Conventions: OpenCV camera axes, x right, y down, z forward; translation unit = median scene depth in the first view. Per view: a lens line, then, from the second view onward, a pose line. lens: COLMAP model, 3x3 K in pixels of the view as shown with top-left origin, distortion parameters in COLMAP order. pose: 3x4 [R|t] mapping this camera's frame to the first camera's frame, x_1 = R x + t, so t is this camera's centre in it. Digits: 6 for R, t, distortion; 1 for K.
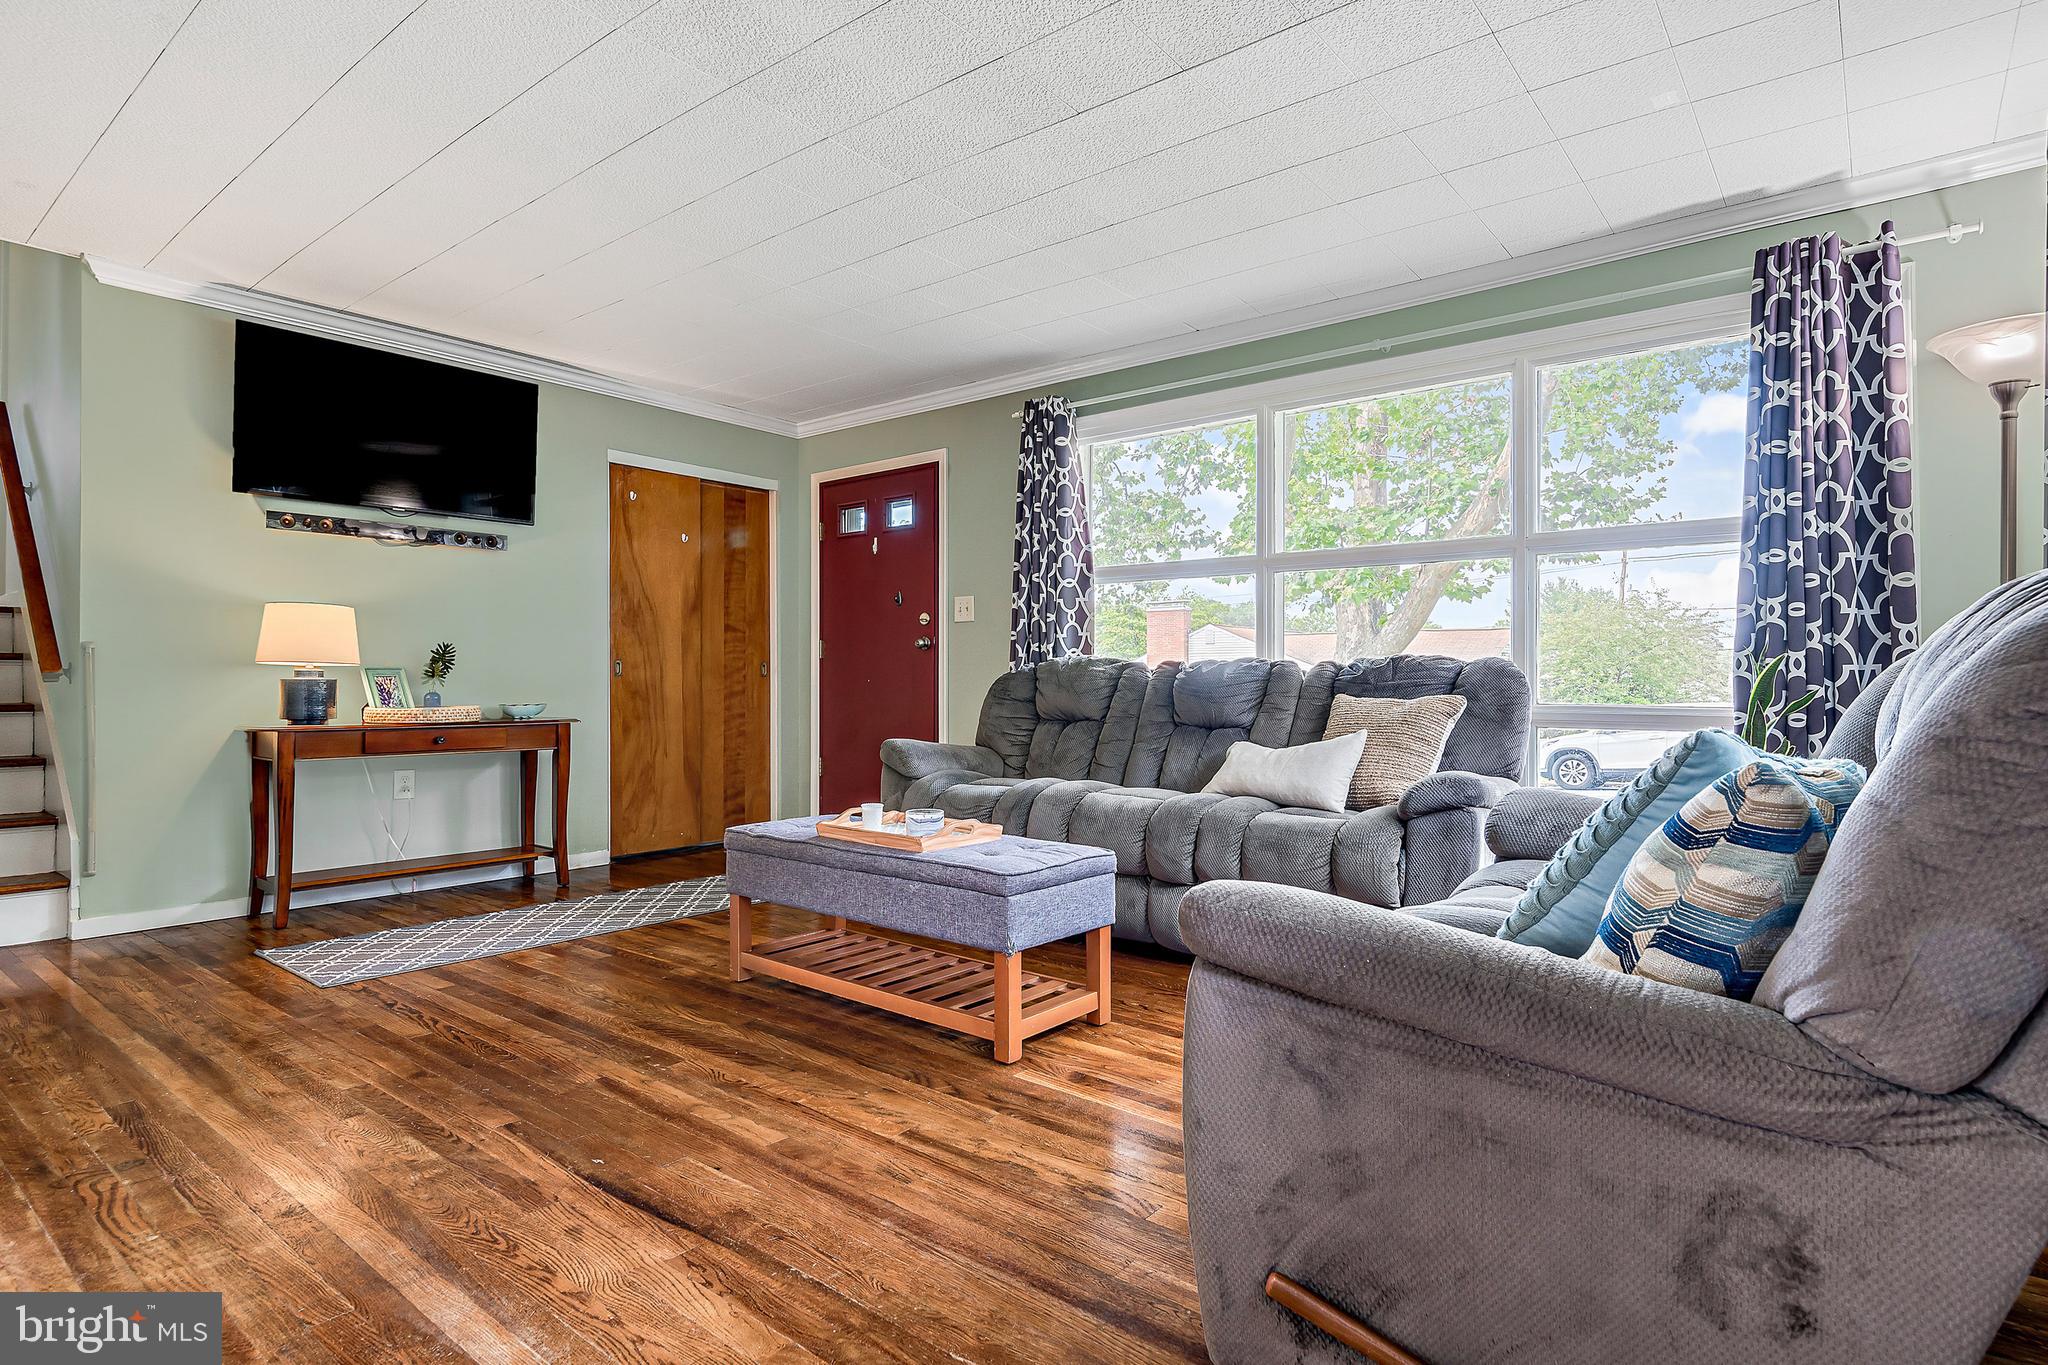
lens RADIAL K [[1030.6, 0, 1032.6], [0, 1030.6, 670.3], [0, 0, 1]] dist [0.041125, -0.024854]
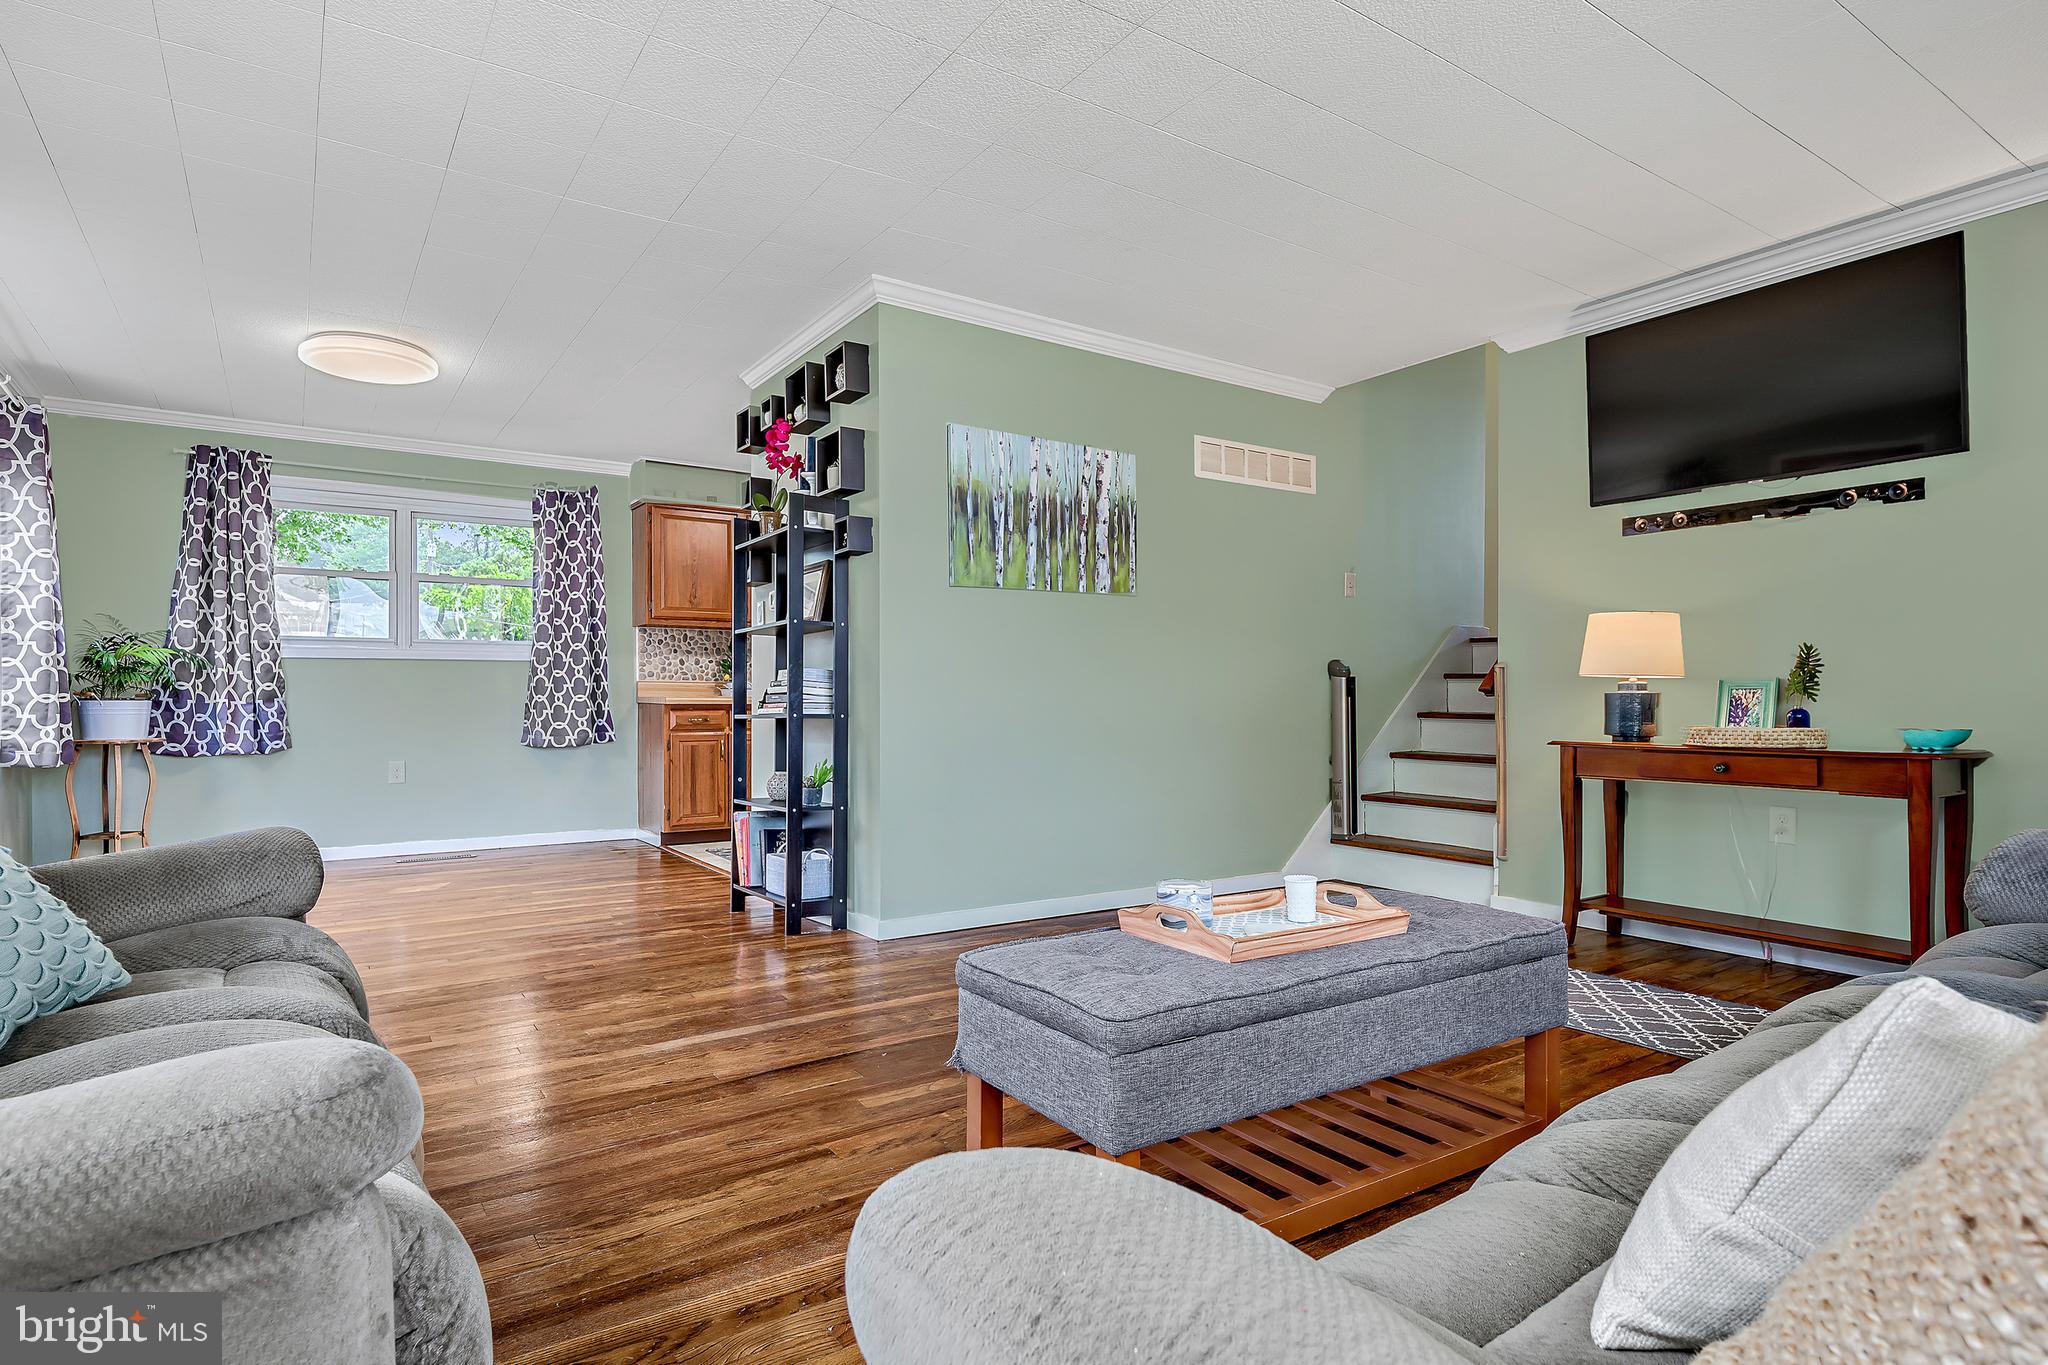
lens RADIAL K [[1097.0, 0, 985.6], [0, 1097.0, 676.8], [0, 0, 1]] dist [0.014845, -0.000601]
pose [[-0.317515, -0.022180, -0.947994, 0.552472], [0.011168, 0.999570, -0.027127, 0.018490], [0.948187, -0.019200, -0.317131, 0.991067]]
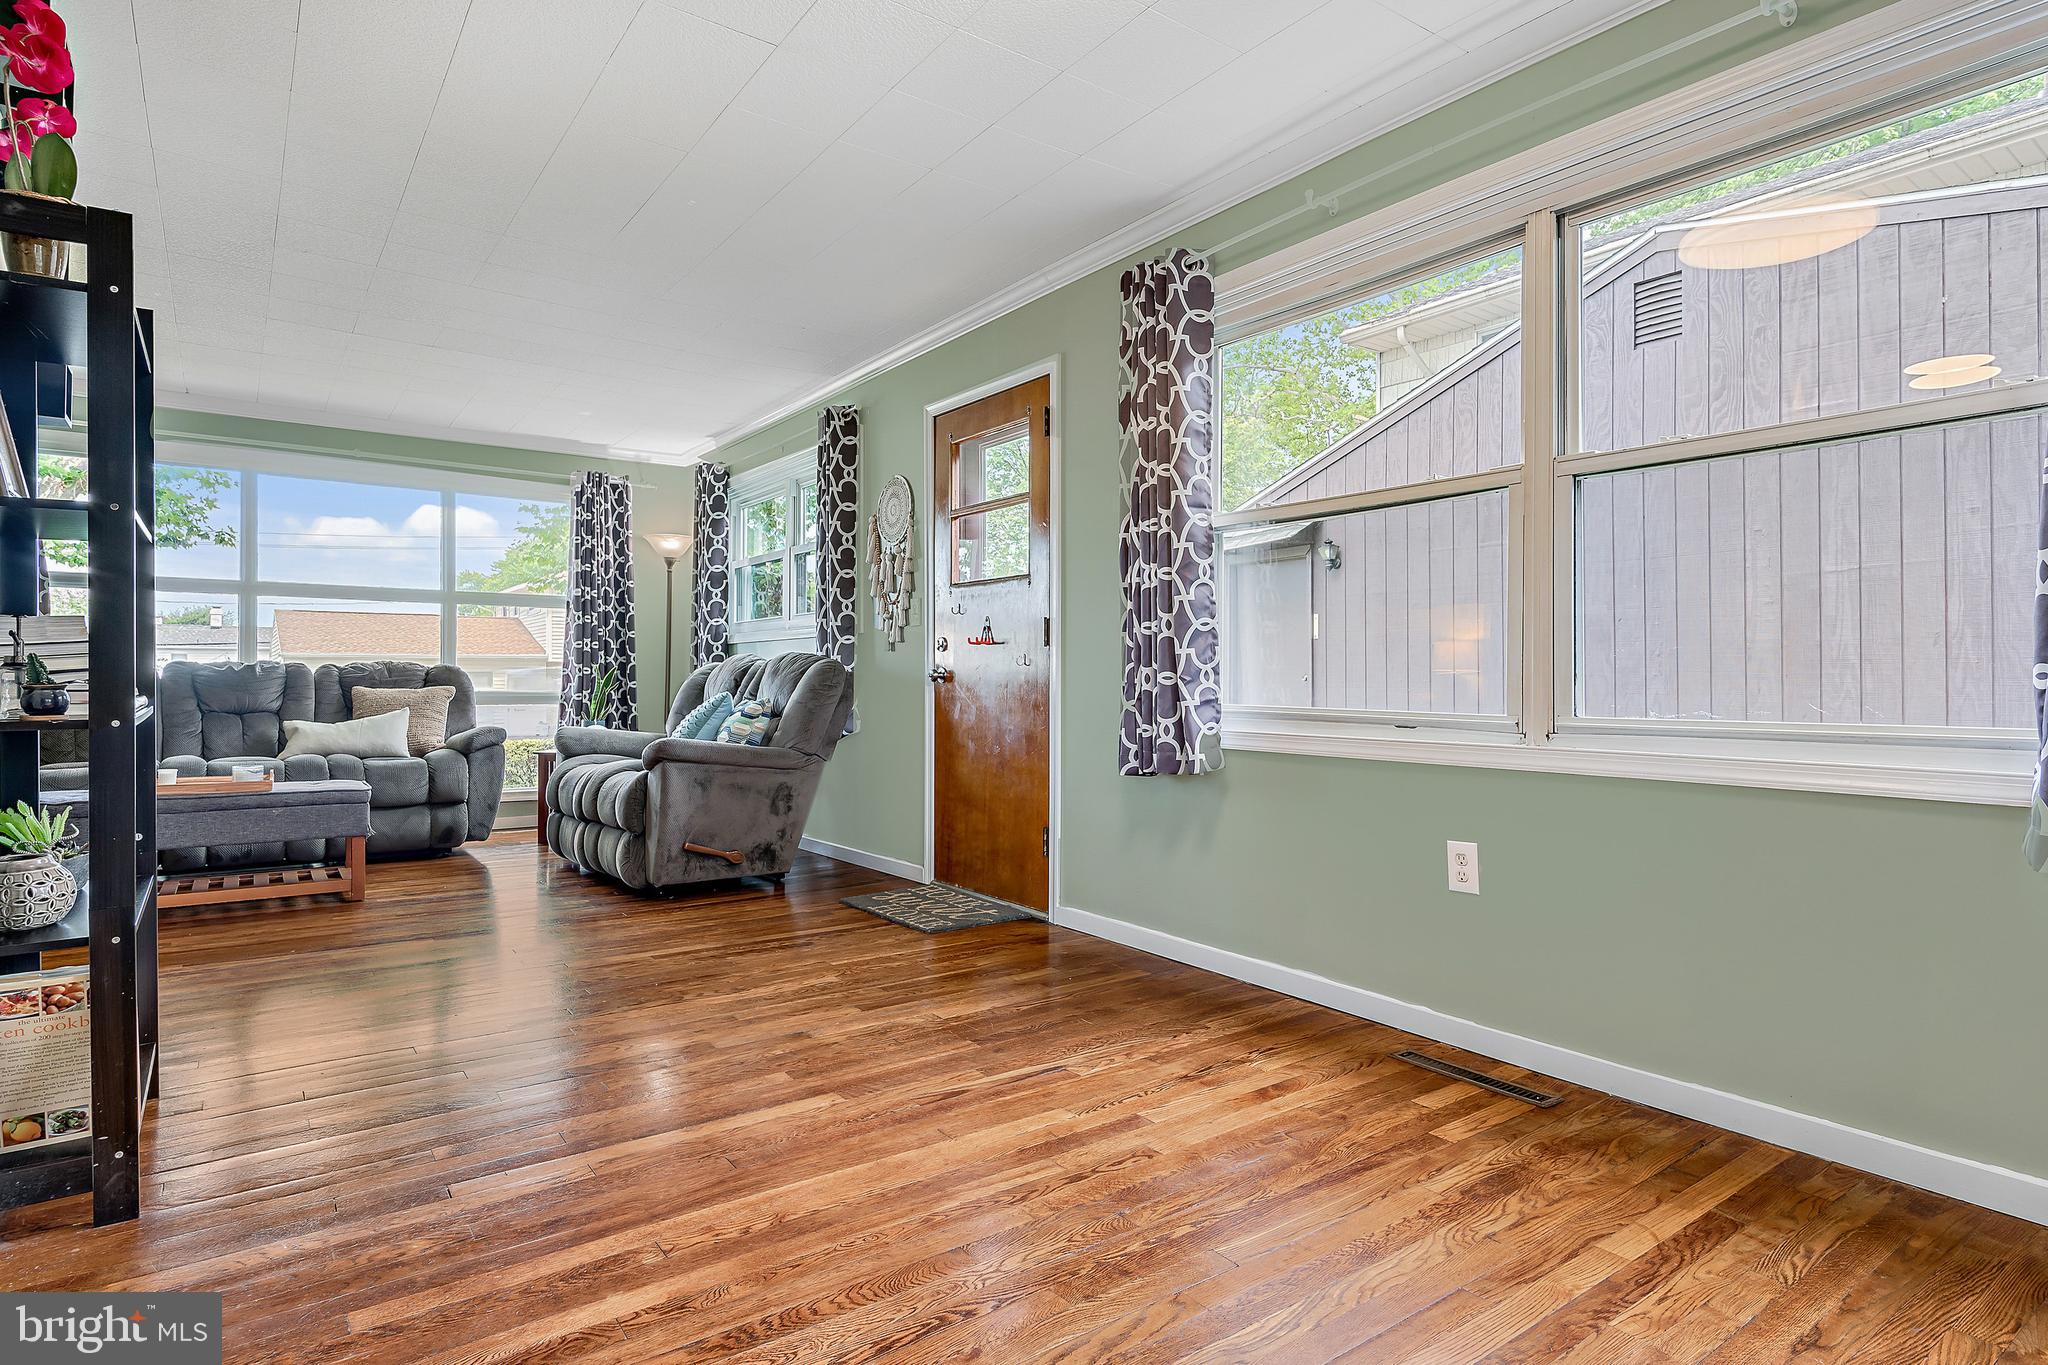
lens RADIAL K [[1086.0, 0, 998.0], [0, 1086.0, 672.4], [0, 0, 1]] dist [0.001532, -0.001405]
pose [[0.269098, 0.007043, 0.963087, -1.172514], [-0.012540, 0.999914, -0.003809, -0.003141], [-0.963031, -0.011053, 0.269164, -0.391671]]
